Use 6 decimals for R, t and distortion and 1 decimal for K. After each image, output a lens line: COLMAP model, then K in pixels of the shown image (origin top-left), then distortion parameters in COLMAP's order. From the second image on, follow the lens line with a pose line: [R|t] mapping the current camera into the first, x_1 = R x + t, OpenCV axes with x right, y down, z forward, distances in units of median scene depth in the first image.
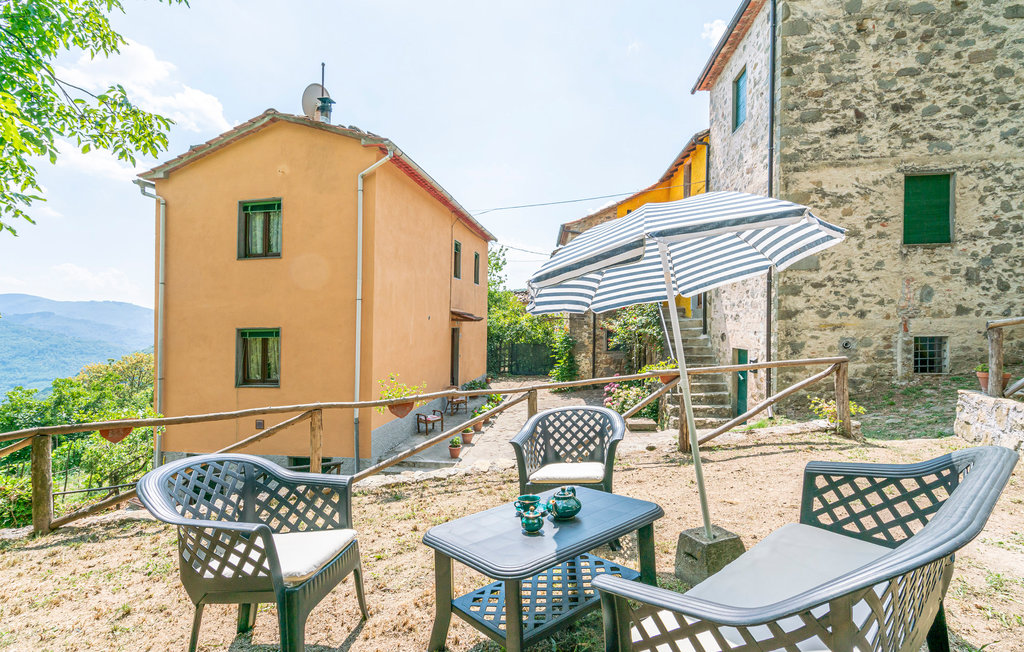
lens RADIAL K [[467.3, 0, 514.0], [0, 467.3, 312.6], [0, 0, 1]] dist [0.000533, 0.000338]
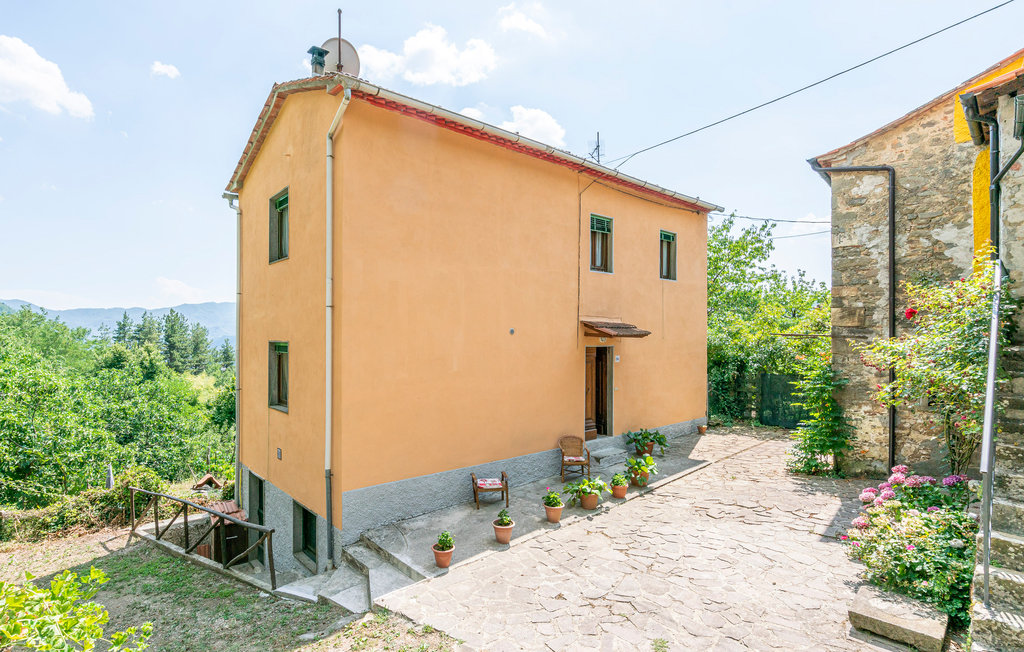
lens RADIAL K [[492.3, 0, 512.1], [0, 492.3, 310.7], [0, 0, 1]] dist [0.000961, 0.000210]
pose [[0.750692, -0.012233, -0.660539, 0.351777], [-0.001770, 0.999788, -0.020527, -0.005930], [0.660650, 0.016578, 0.750511, 0.565431]]
